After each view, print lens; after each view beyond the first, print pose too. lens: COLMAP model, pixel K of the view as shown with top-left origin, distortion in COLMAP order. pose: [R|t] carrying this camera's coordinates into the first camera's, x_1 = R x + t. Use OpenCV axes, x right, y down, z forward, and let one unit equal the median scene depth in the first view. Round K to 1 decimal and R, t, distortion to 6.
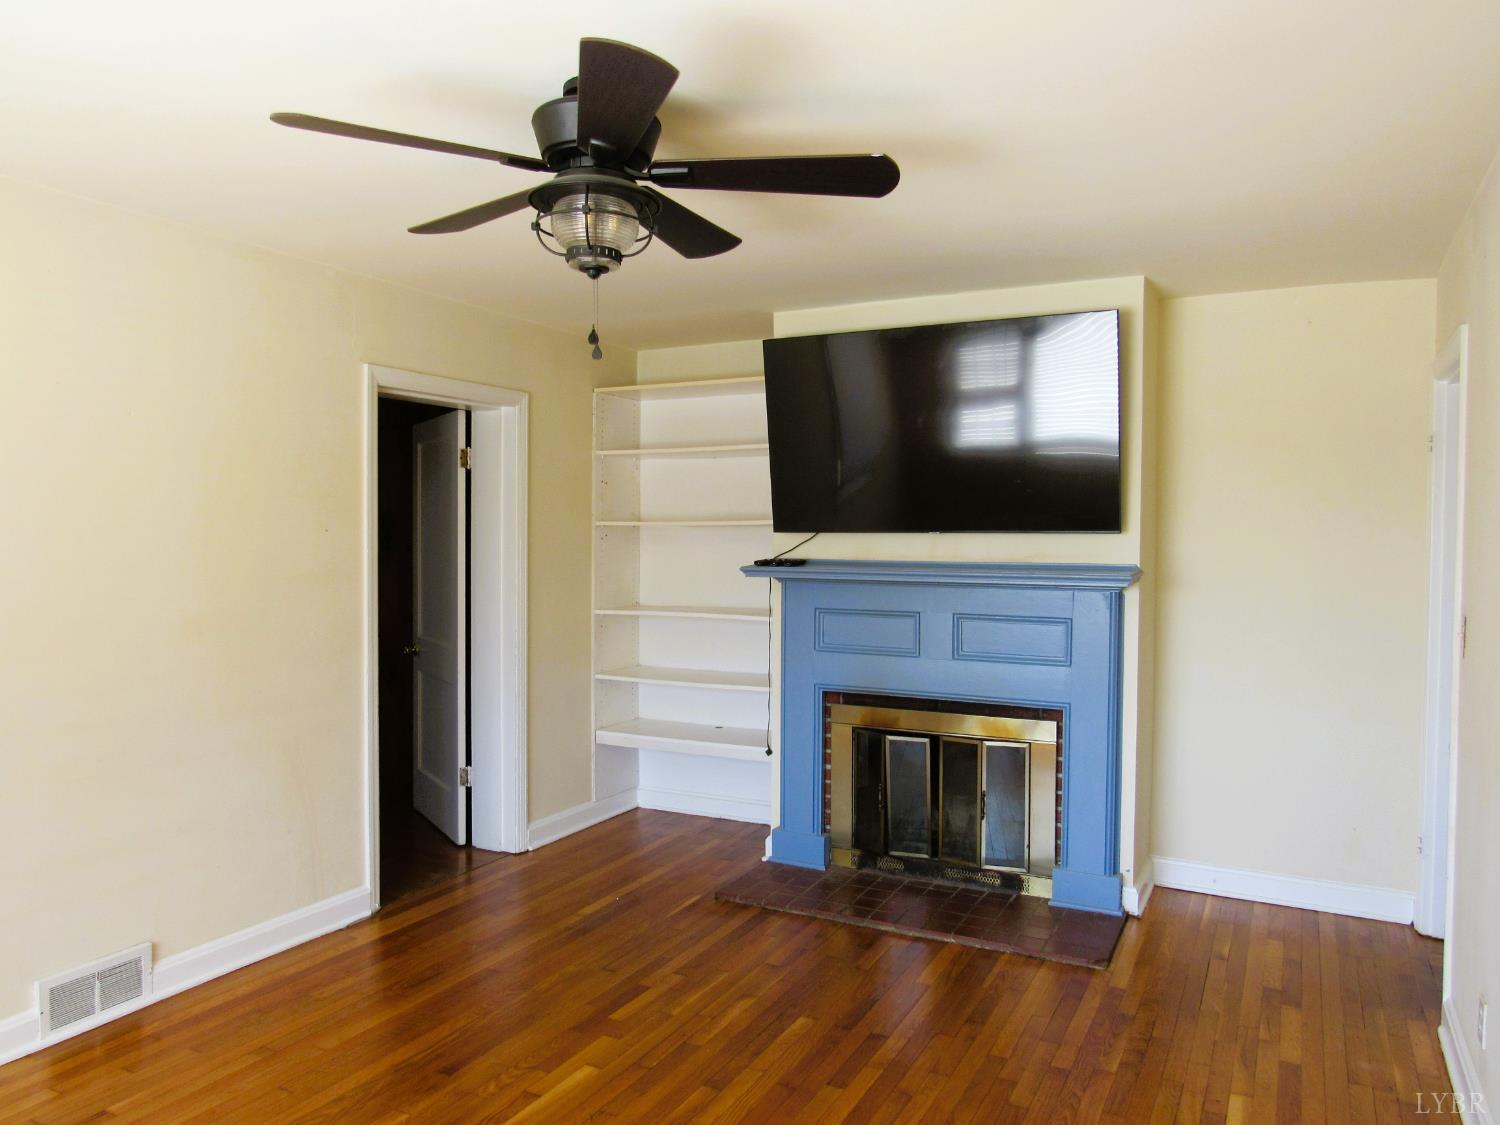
lens RADIAL K [[1053.3, 0, 750.0], [0, 1053.3, 562.5], [0, 0, 1]] dist [-0.040384, 0.003596]
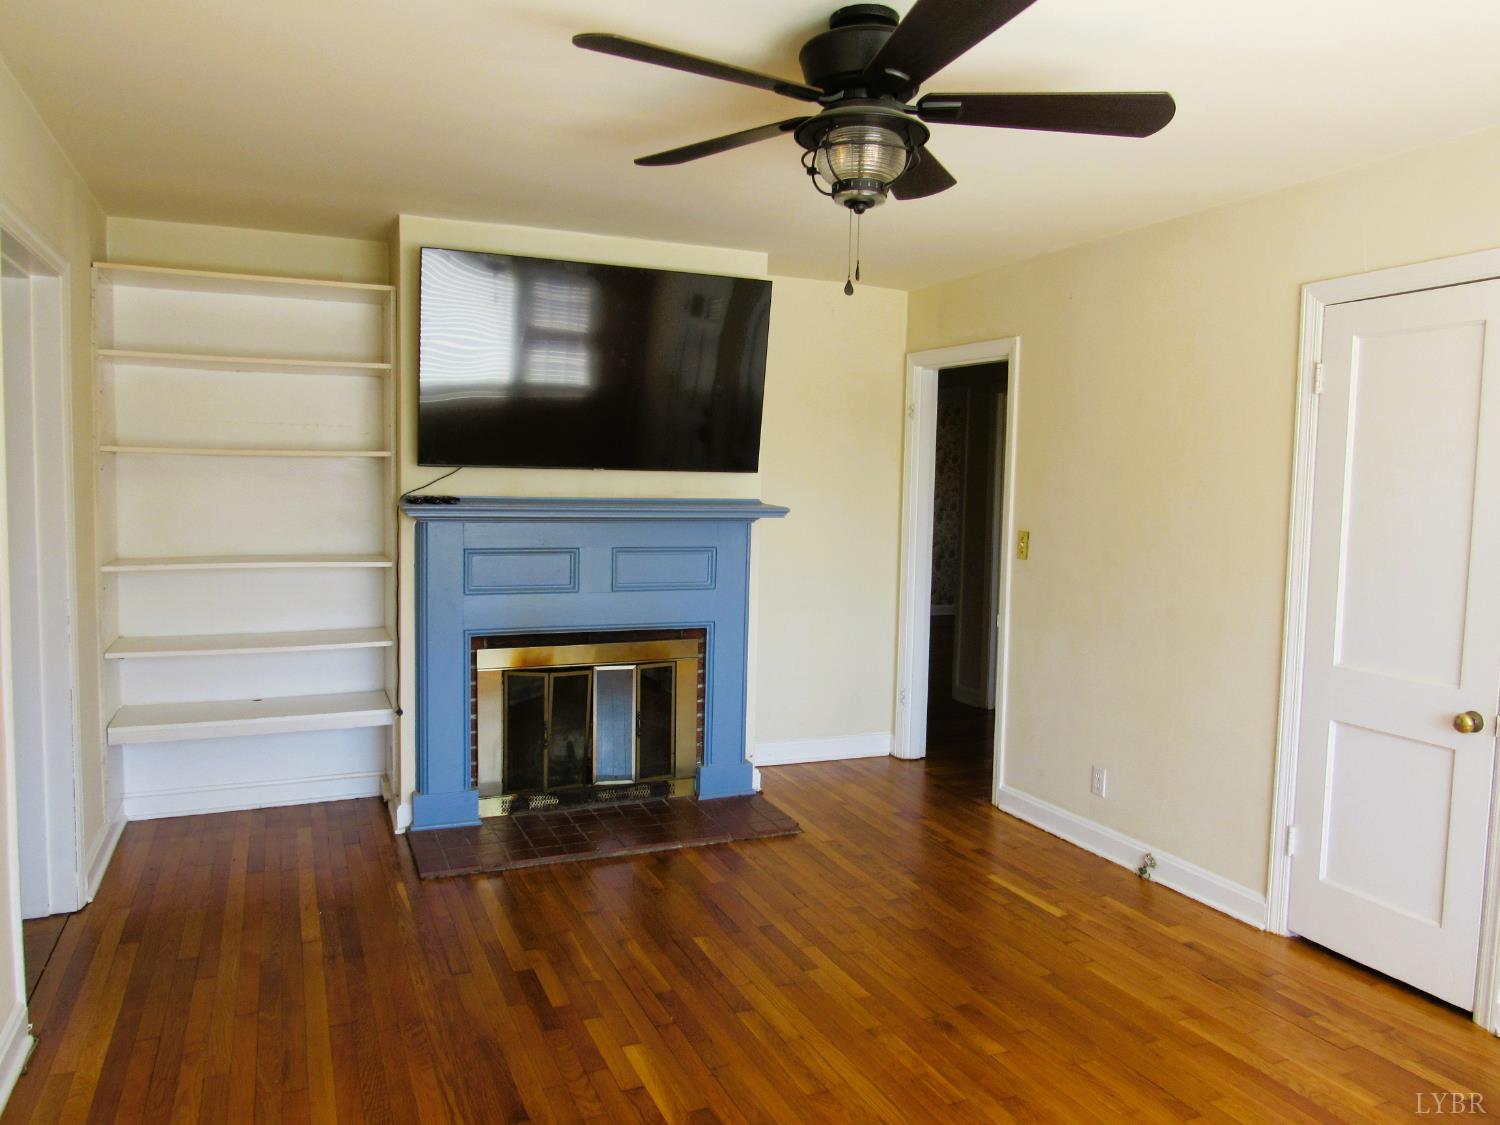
lens RADIAL K [[1080.5, 0, 750.0], [0, 1080.5, 562.5], [0, 0, 1]] dist [-0.044748, -0.001571]
pose [[0.627770, -0.058377, 0.776207, -0.549702], [0.001828, 0.997292, 0.073526, -0.015193], [-0.778397, -0.044738, 0.626176, 0.224519]]
